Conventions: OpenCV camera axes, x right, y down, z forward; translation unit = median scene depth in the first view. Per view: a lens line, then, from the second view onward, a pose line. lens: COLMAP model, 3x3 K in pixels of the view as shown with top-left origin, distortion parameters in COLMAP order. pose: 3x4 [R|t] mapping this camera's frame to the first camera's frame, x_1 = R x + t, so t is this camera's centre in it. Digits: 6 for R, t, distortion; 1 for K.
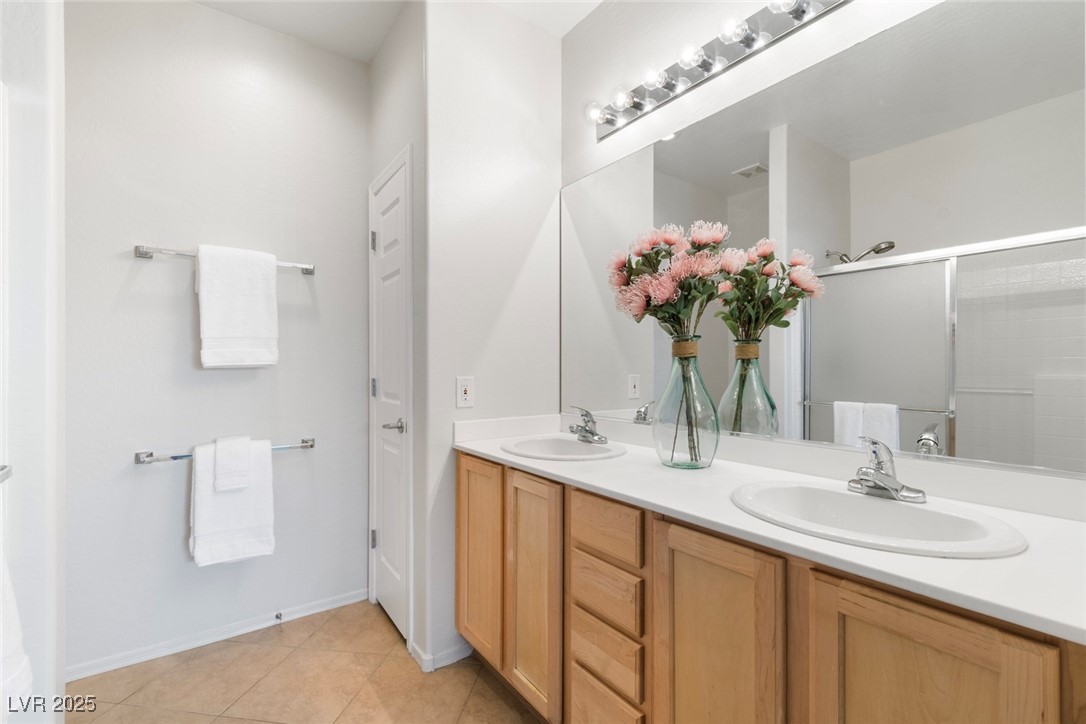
lens RADIAL K [[481.0, 0, 539.8], [0, 481.0, 366.2], [0, 0, 1]] dist [-0.000027, -0.000466]
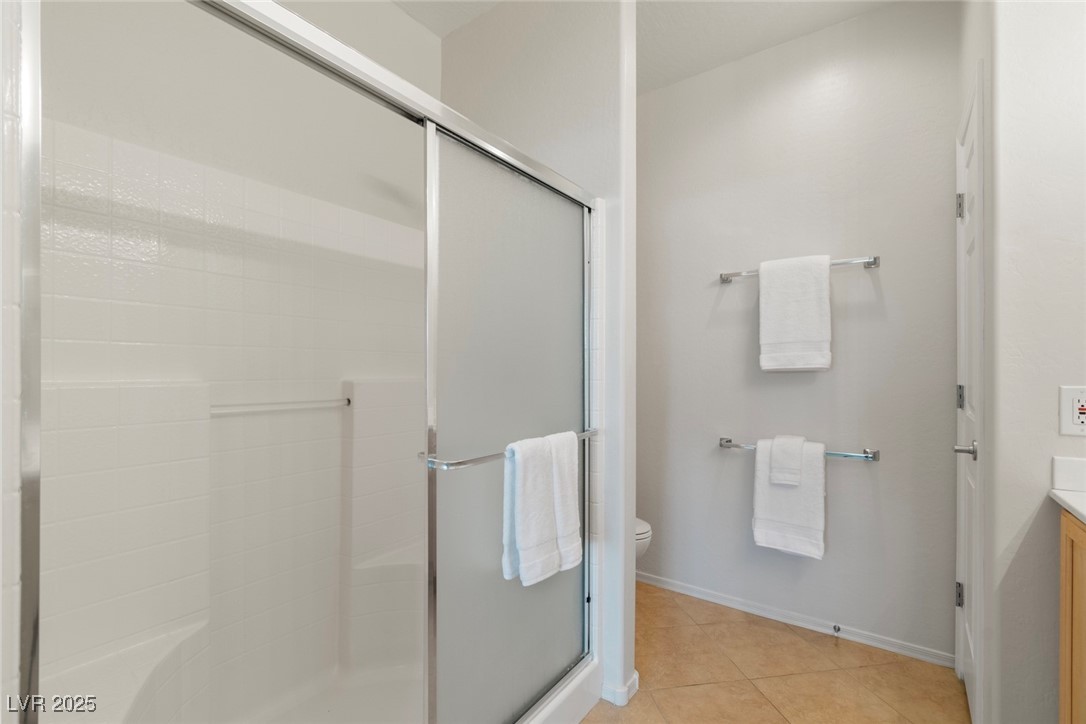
lens RADIAL K [[481.0, 0, 539.8], [0, 481.0, 366.2], [0, 0, 1]] dist [-0.000027, -0.000466]
pose [[0.308433, -0.007586, -0.951216, 0.213014], [0.003563, 0.999970, -0.006819, -0.001725], [0.951239, -0.001286, 0.308451, 0.151025]]
